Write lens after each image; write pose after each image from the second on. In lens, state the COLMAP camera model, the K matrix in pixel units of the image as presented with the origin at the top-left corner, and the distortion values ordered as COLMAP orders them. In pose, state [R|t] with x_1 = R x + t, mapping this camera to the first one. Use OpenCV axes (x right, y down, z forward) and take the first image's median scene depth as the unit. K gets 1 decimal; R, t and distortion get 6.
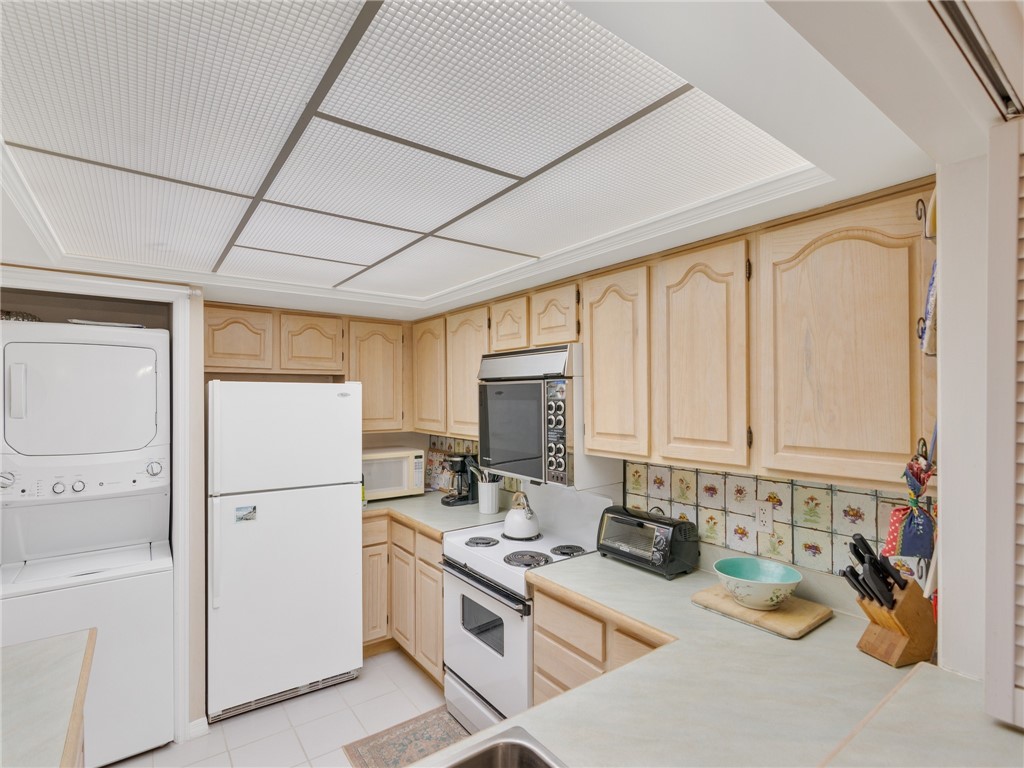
lens RADIAL K [[499.4, 0, 510.3], [0, 499.4, 389.5], [0, 0, 1]] dist [-0.010260, 0.000415]
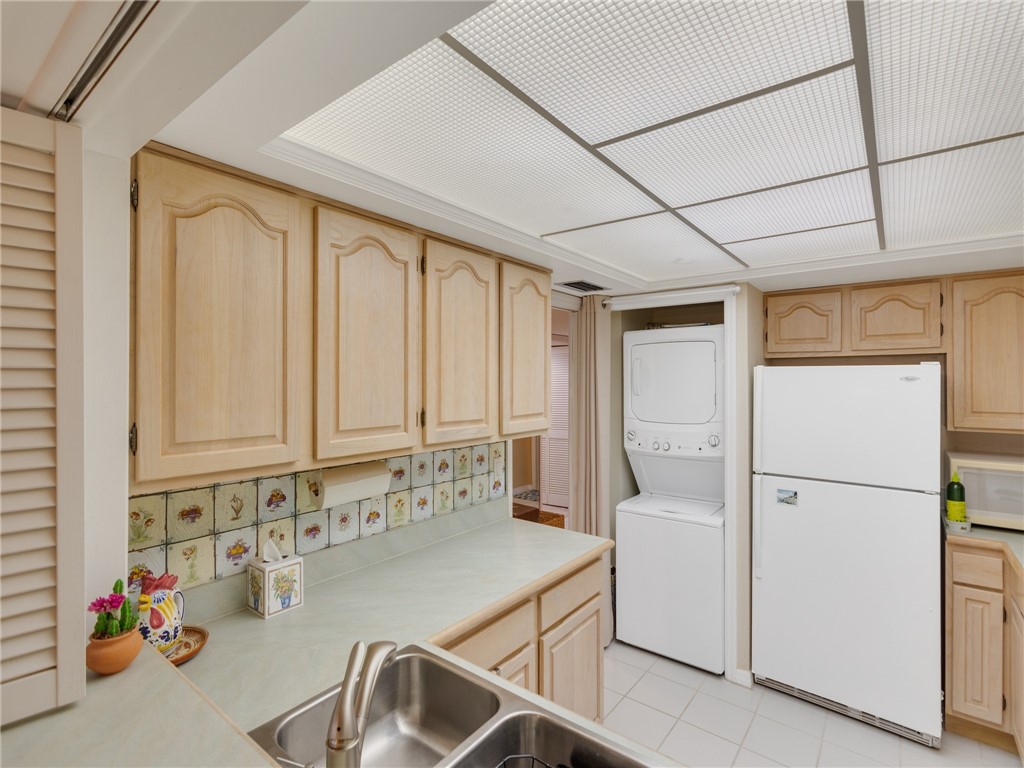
lens RADIAL K [[496.0, 0, 511.1], [0, 496.0, 375.3], [0, 0, 1]] dist [-0.000102, 0.000483]
pose [[0.267394, -0.010926, -0.963525, 0.333858], [0.010992, 0.999905, -0.008288, 0.005145], [0.963525, -0.008375, 0.267489, 0.220126]]
